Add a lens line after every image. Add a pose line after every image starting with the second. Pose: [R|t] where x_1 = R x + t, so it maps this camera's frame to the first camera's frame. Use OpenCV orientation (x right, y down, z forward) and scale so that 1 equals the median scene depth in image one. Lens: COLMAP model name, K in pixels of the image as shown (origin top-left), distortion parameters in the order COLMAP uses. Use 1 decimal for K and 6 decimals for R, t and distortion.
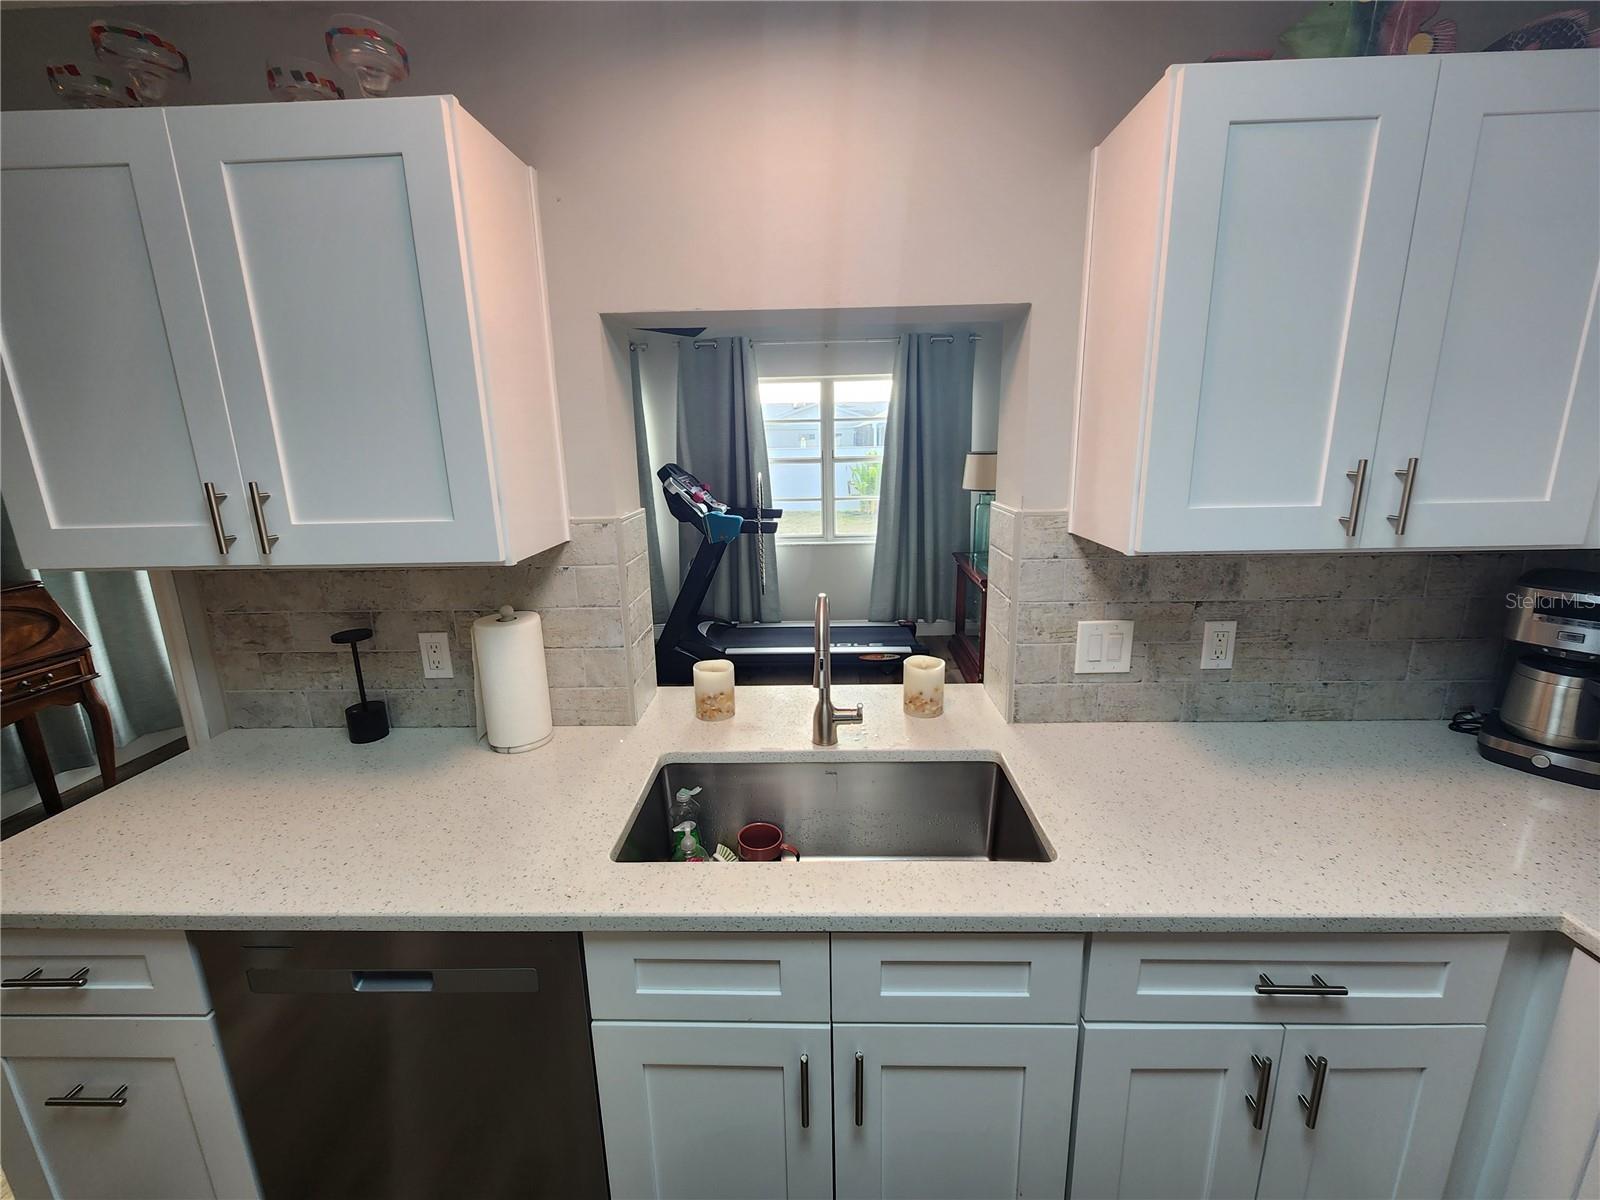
lens RADIAL K [[656.1, 0, 803.4], [0, 656.1, 584.4], [0, 0, 1]] dist [-0.002306, 0.000308]
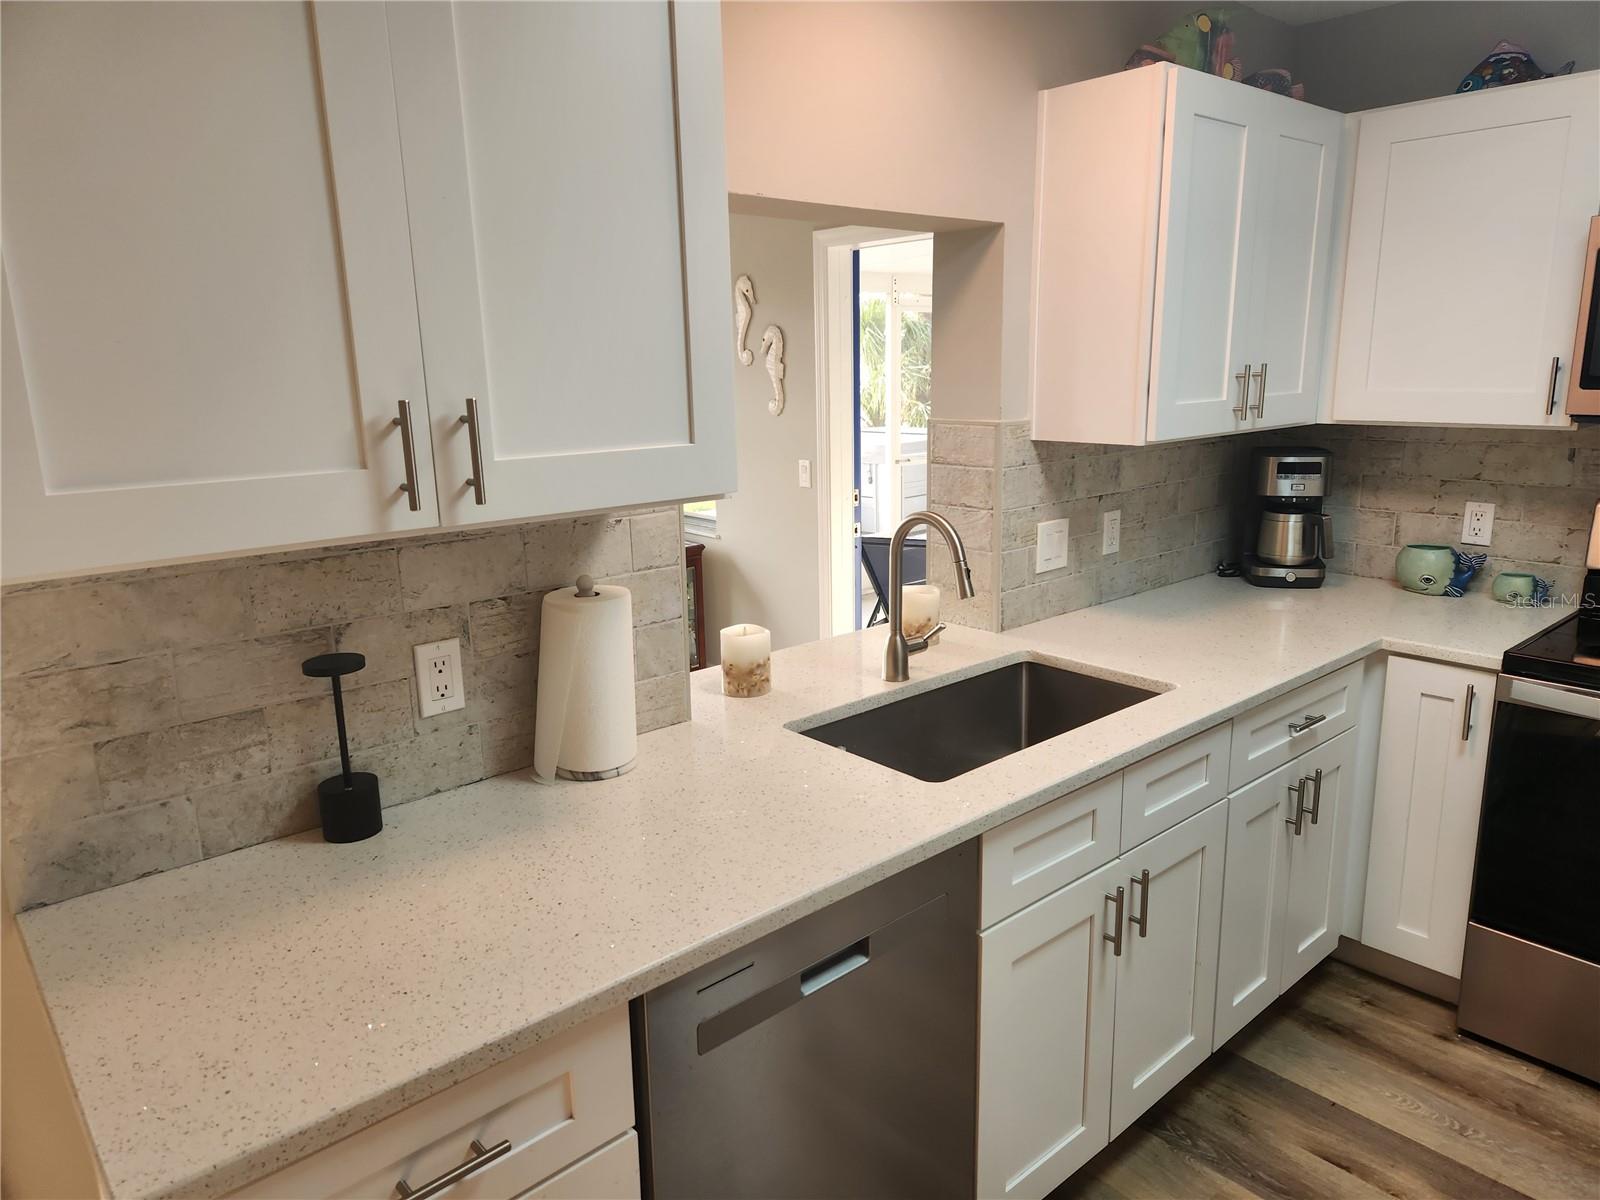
lens RADIAL K [[1066.4, 0, 803.9], [0, 1066.4, 595.9], [0, 0, 1]] dist [0.044388, -0.000959]
pose [[0.730153, -0.141407, 0.668491, -1.052302], [0.153884, 0.987248, 0.040755, 0.043227], [-0.665730, 0.073113, 0.742603, -0.035860]]
